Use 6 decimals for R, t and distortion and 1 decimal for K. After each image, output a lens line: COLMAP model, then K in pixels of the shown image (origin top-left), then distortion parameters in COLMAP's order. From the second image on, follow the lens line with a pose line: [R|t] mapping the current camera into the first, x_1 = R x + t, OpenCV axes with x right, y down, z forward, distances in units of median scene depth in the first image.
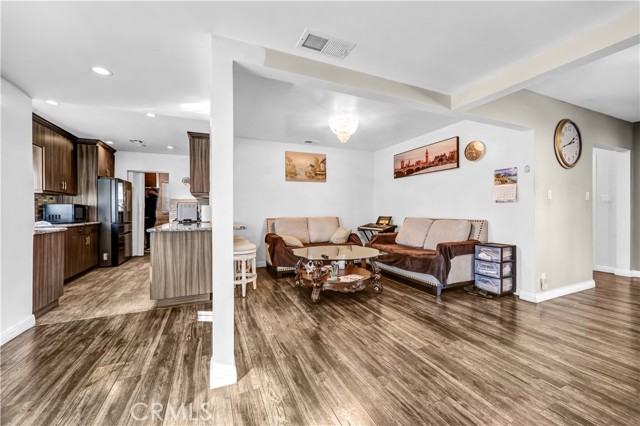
lens RADIAL K [[251.4, 0, 321.6], [0, 251.4, 209.8], [0, 0, 1]] dist [0.000313, 0.000092]
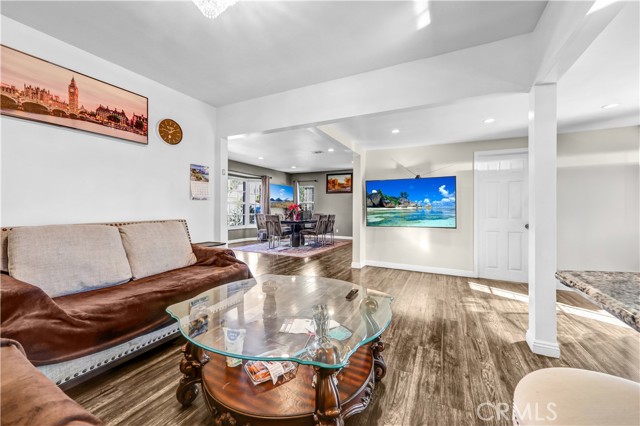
lens RADIAL K [[254.4, 0, 320.9], [0, 254.4, 206.9], [0, 0, 1]] dist [0.001336, 0.000104]
pose [[-0.635878, 0.004924, 0.771774, -0.230338], [-0.000539, 0.999977, -0.006824, 0.002594], [-0.771789, -0.004755, -0.635861, 0.896042]]
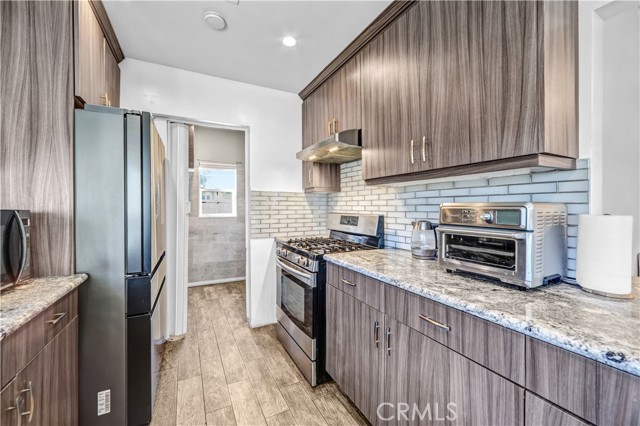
lens RADIAL K [[256.5, 0, 317.5], [0, 256.5, 206.6], [0, 0, 1]] dist [-0.000218, -0.000201]
pose [[0.998665, -0.002674, 0.051589, -0.675444], [0.002779, 0.999994, -0.001963, -0.021529], [-0.051584, 0.002104, 0.998666, 0.746314]]
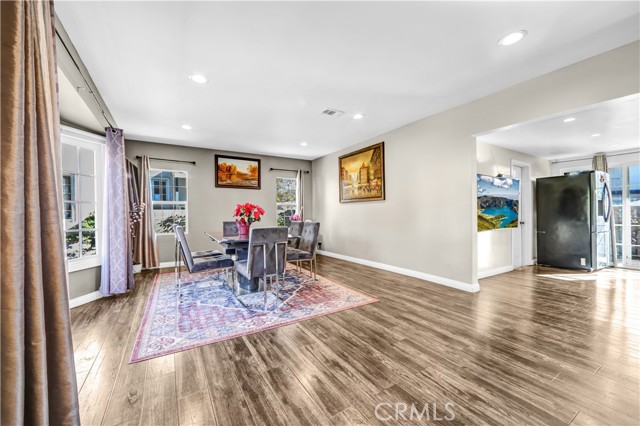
lens RADIAL K [[254.4, 0, 320.9], [0, 254.4, 206.9], [0, 0, 1]] dist [0.001336, 0.000104]
pose [[-0.993020, 0.010734, -0.117460, 0.943596], [0.012928, 0.999756, -0.017933, 0.002708], [0.117239, -0.019327, -0.992916, 0.823758]]
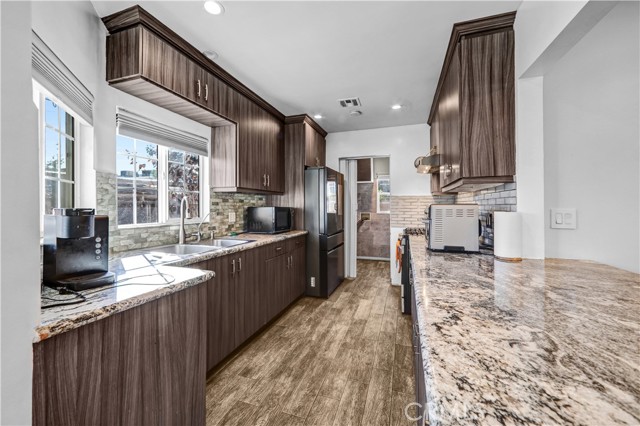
lens RADIAL K [[254.4, 0, 320.9], [0, 254.4, 206.9], [0, 0, 1]] dist [0.001336, 0.000104]
pose [[0.736490, 0.001350, -0.676447, -0.388732], [-0.000480, 0.999999, 0.001472, -0.021223], [0.676448, -0.000760, 0.736490, 0.523101]]
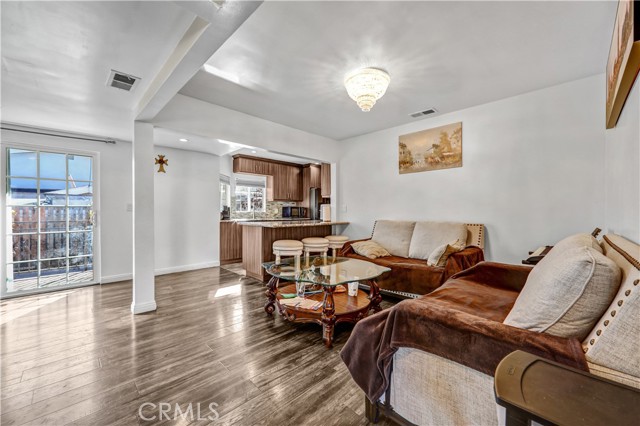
lens RADIAL K [[256.5, 0, 317.5], [0, 256.5, 206.6], [0, 0, 1]] dist [-0.000218, -0.000201]
pose [[0.353305, -0.011661, -0.935436, 0.561692], [-0.005727, 0.999877, -0.014627, 0.000134], [0.935491, 0.010525, 0.353194, 0.521053]]
